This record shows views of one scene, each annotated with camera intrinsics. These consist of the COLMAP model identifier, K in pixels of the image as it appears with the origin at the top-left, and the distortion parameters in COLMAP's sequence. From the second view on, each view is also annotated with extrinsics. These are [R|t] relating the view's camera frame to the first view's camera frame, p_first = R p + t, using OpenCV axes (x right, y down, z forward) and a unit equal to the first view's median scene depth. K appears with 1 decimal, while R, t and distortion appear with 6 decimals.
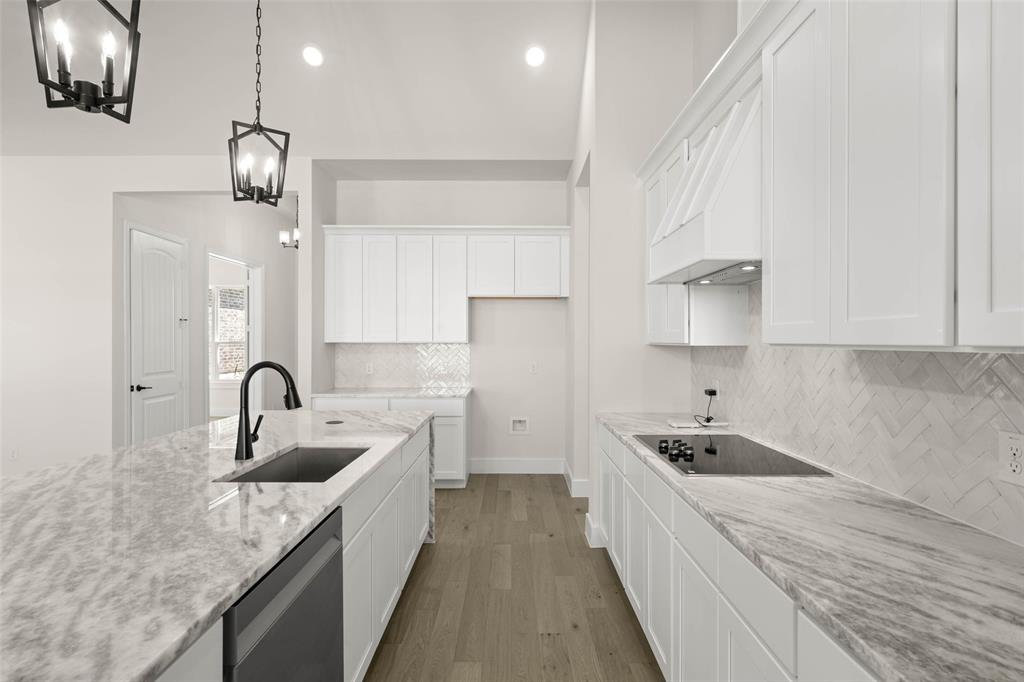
lens RADIAL K [[491.8, 0, 512.0], [0, 491.8, 341.0], [0, 0, 1]] dist [0.000183, 0.000054]
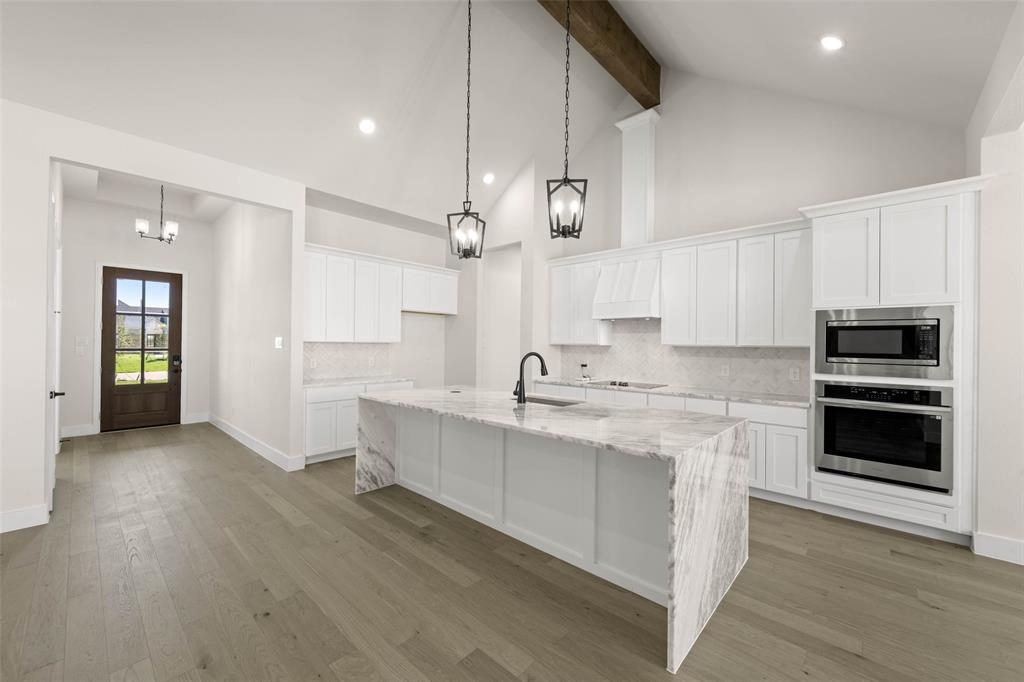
lens RADIAL K [[400.3, 0, 513.4], [0, 400.3, 342.6], [0, 0, 1]] dist [-0.000281, 0.000139]
pose [[0.673673, 0.008777, 0.738977, -1.409089], [-0.010597, 0.999941, -0.002216, 0.003750], [-0.738953, -0.006338, 0.673727, -0.034092]]
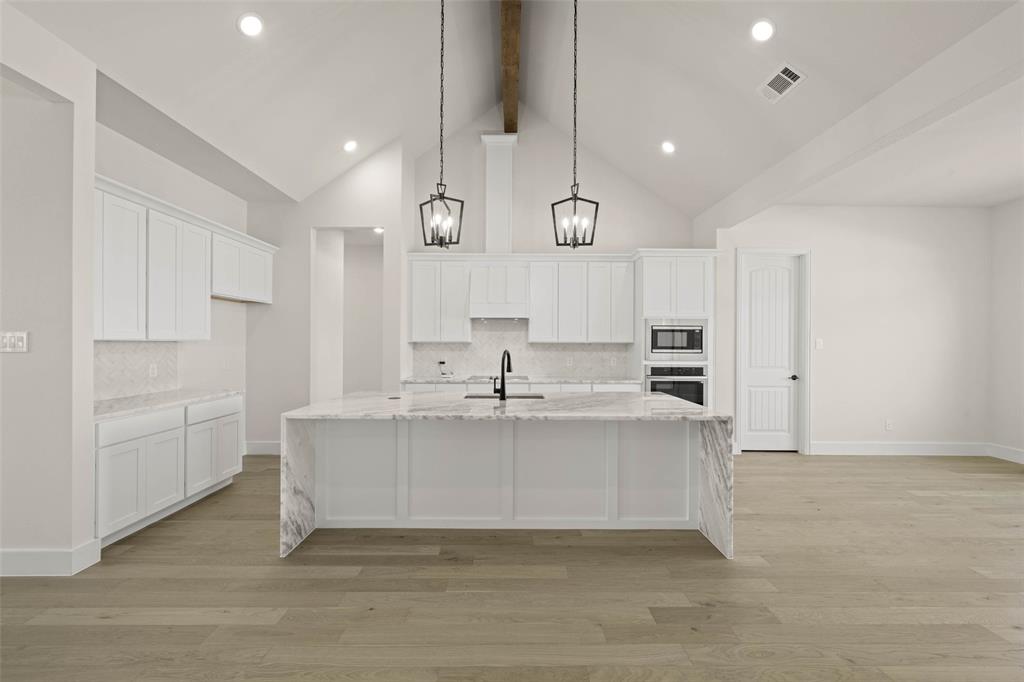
lens RADIAL K [[400.3, 0, 513.4], [0, 400.3, 342.6], [0, 0, 1]] dist [-0.000281, 0.000139]
pose [[-0.008982, -0.000704, 0.999959, -1.737749], [-0.004989, 0.999987, 0.000659, 0.006013], [-0.999947, -0.004983, -0.008986, 0.778803]]
